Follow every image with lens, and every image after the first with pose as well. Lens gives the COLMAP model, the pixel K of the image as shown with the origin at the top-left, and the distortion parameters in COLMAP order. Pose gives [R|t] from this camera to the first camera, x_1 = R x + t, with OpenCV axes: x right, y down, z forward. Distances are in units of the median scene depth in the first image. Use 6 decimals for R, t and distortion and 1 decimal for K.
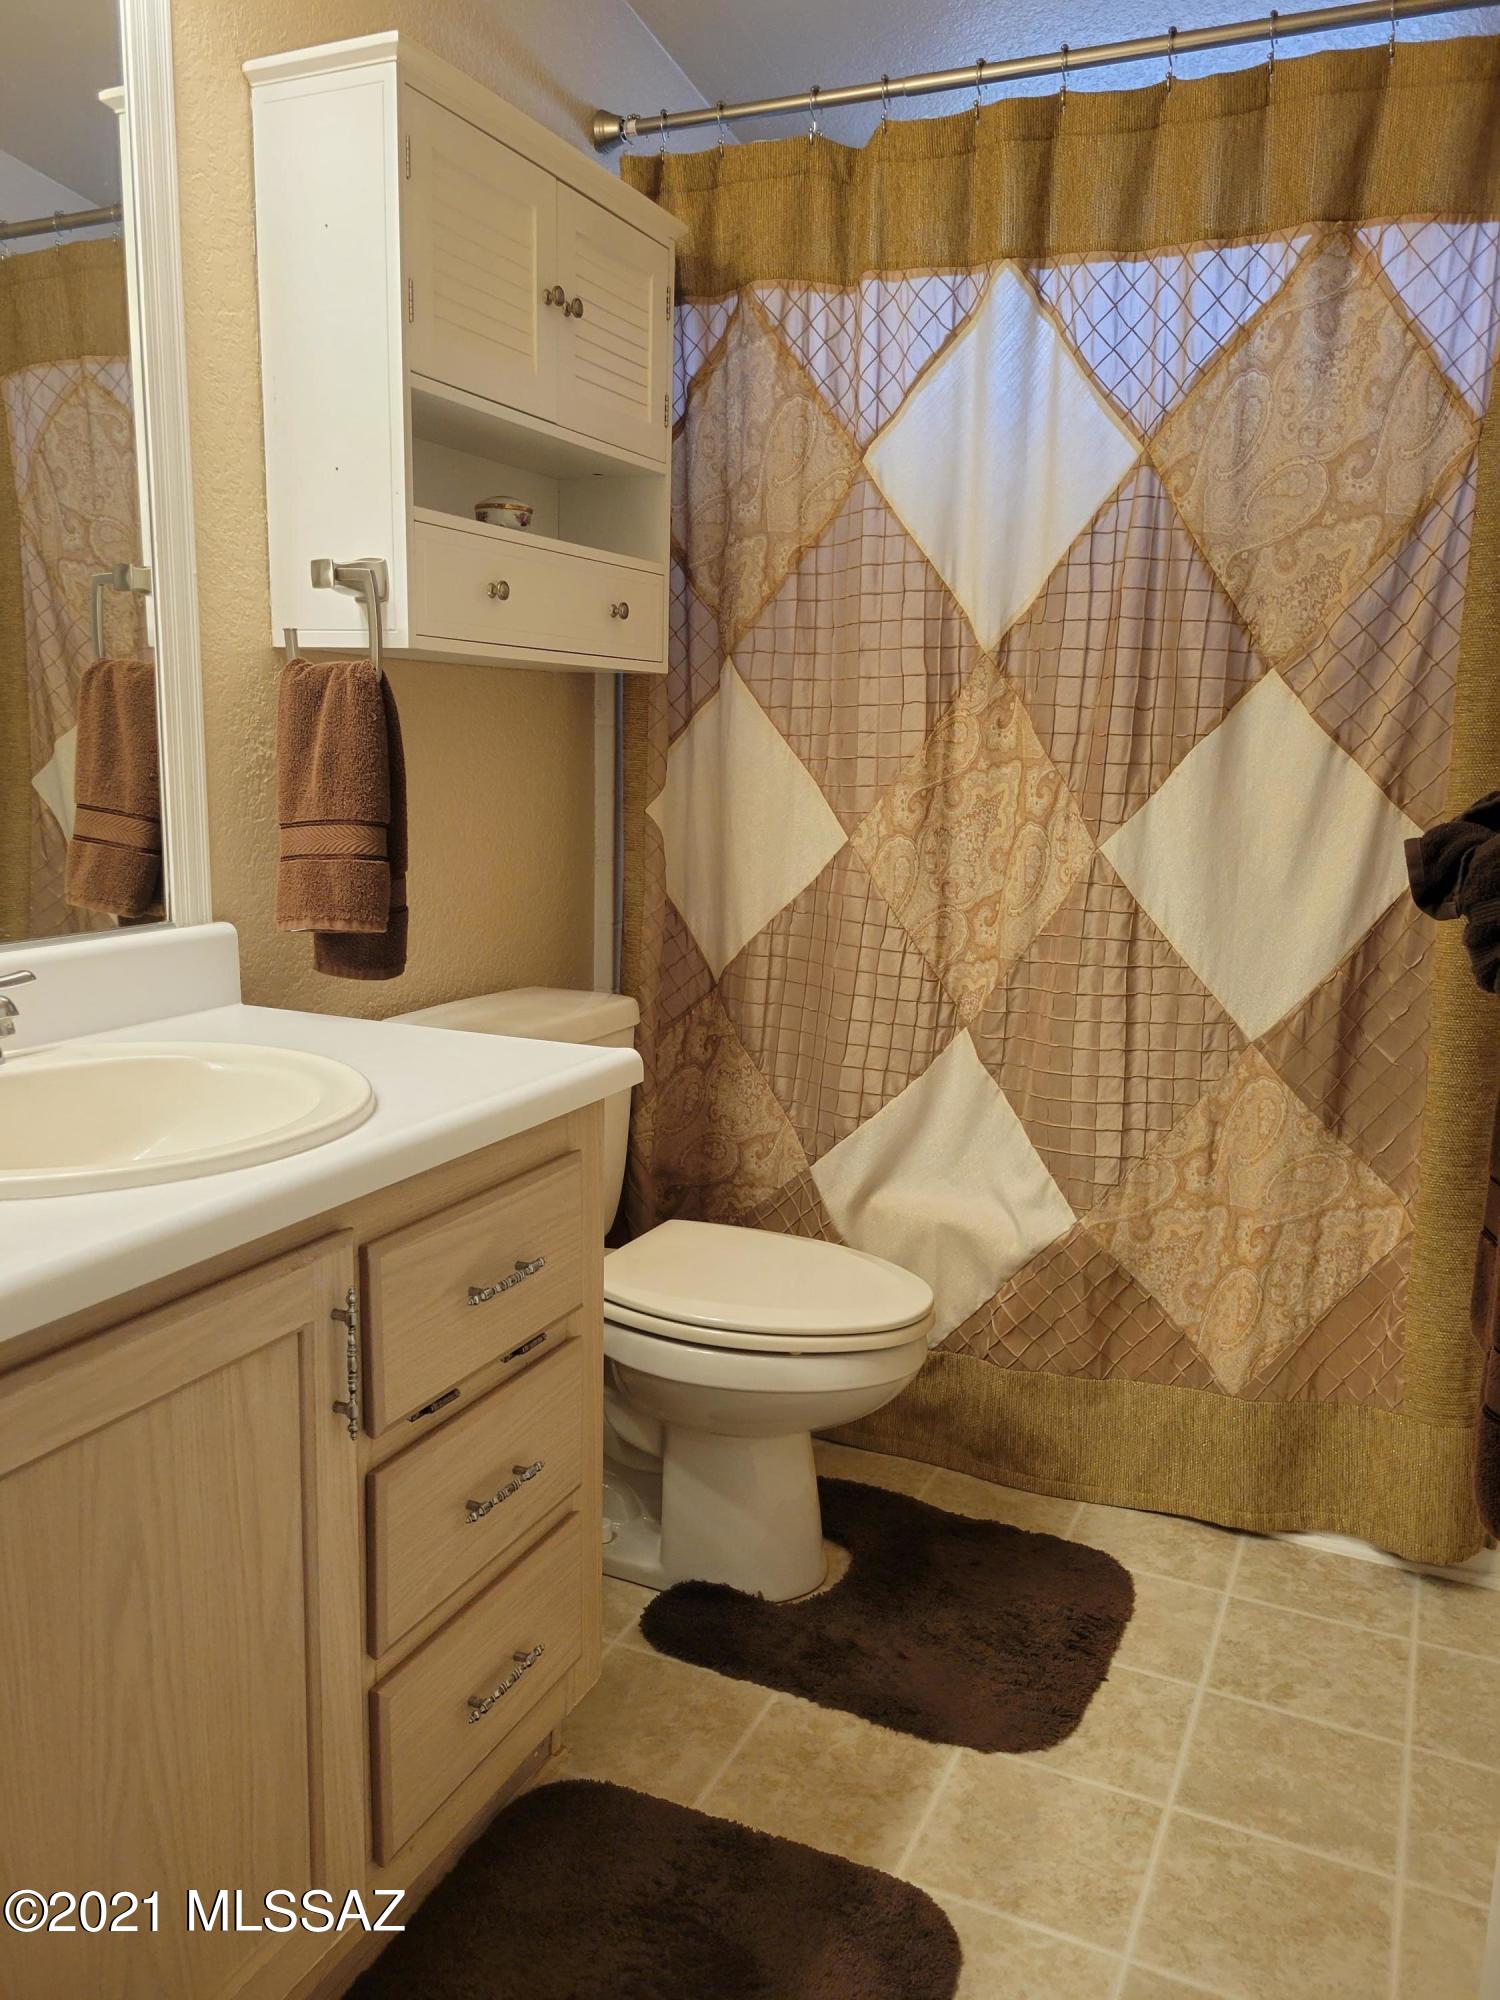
lens RADIAL K [[1491.7, 0, 756.4], [0, 1491.7, 1005.3], [0, 0, 1]] dist [0.060948, -0.052971]
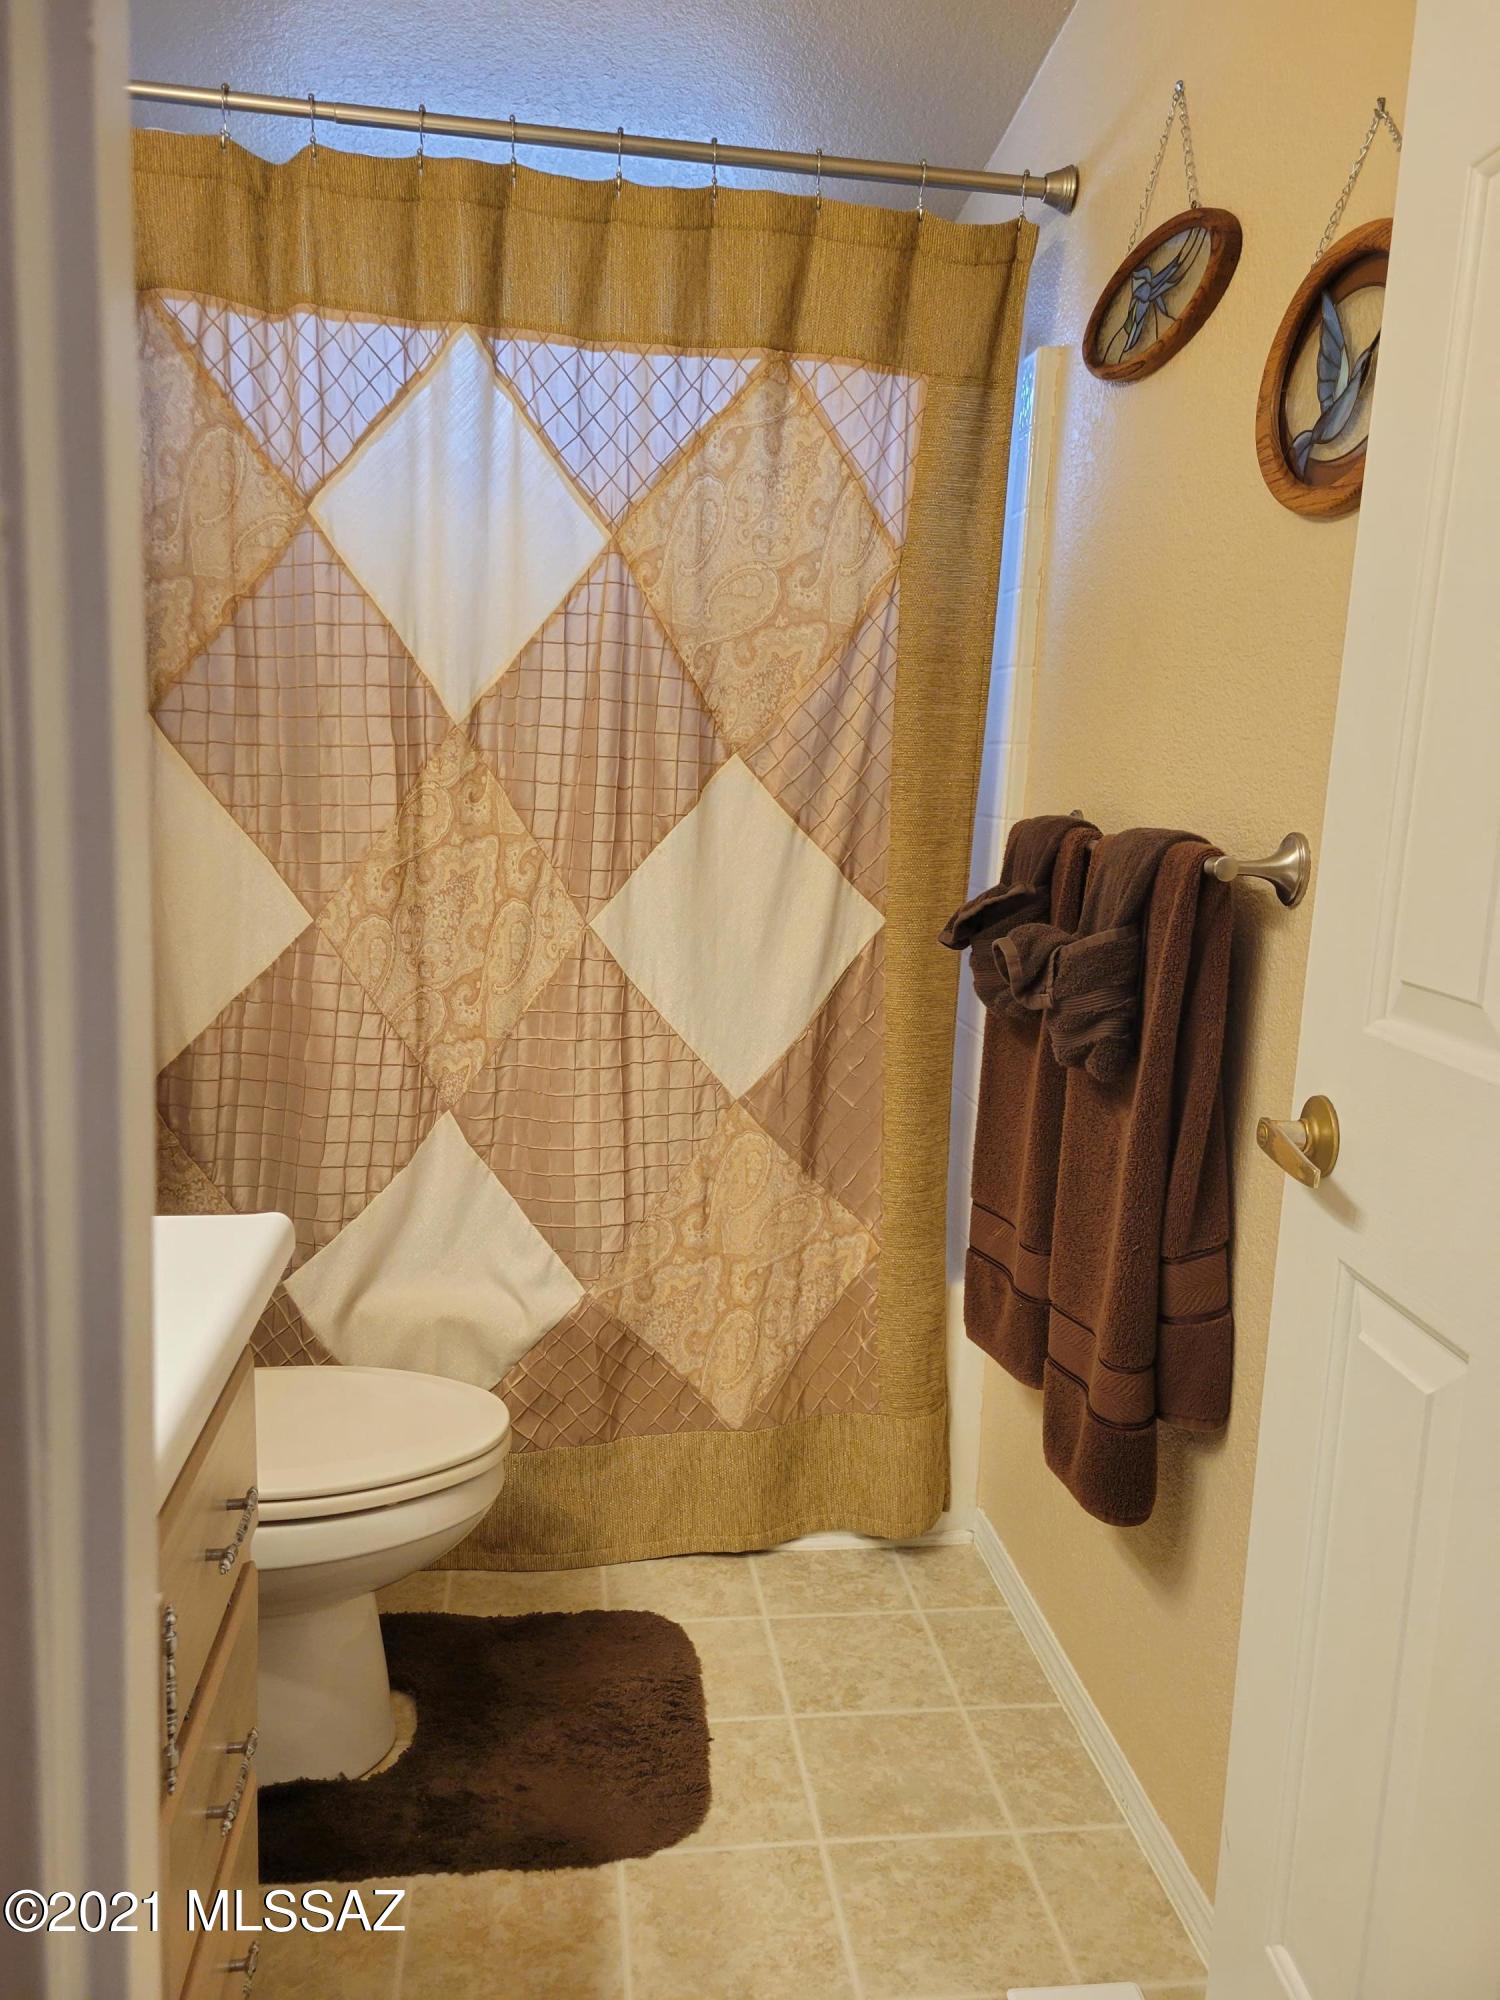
lens RADIAL K [[1491.7, 0, 749.8], [0, 1491.7, 1014.9], [0, 0, 1]] dist [0.060948, -0.052971]
pose [[0.842252, -0.077160, 0.533533, -0.225635], [0.073372, 0.996902, 0.028345, -0.065543], [-0.534067, 0.015273, 0.845304, 0.091598]]
